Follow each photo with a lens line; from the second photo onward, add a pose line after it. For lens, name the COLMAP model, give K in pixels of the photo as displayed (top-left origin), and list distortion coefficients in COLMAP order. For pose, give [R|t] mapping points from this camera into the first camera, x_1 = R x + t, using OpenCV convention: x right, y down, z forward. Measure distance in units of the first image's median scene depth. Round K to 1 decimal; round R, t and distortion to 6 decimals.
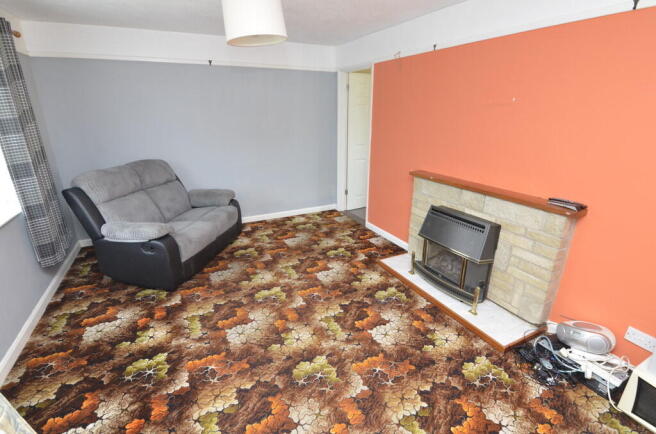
lens RADIAL K [[318.0, 0, 332.6], [0, 318.0, 216.0], [0, 0, 1]] dist [0.000477, -0.002164]
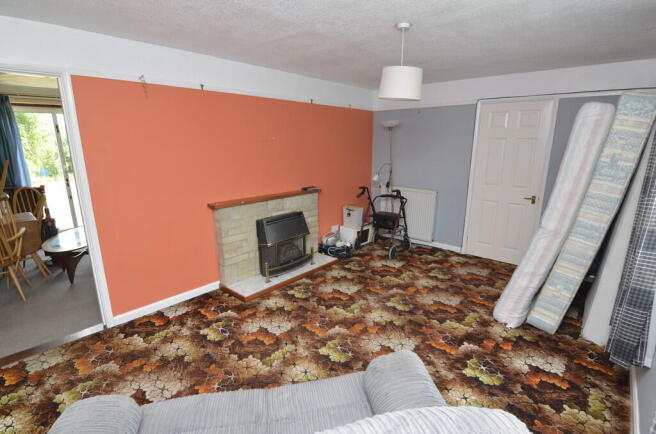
lens RADIAL K [[318.0, 0, 332.5], [0, 318.0, 218.5], [0, 0, 1]] dist [0.000477, -0.002164]
pose [[-0.370058, -0.216431, 0.903446, -1.056249], [0.296975, 0.893898, 0.335787, -0.438928], [-0.880263, 0.392562, -0.266520, 1.283776]]
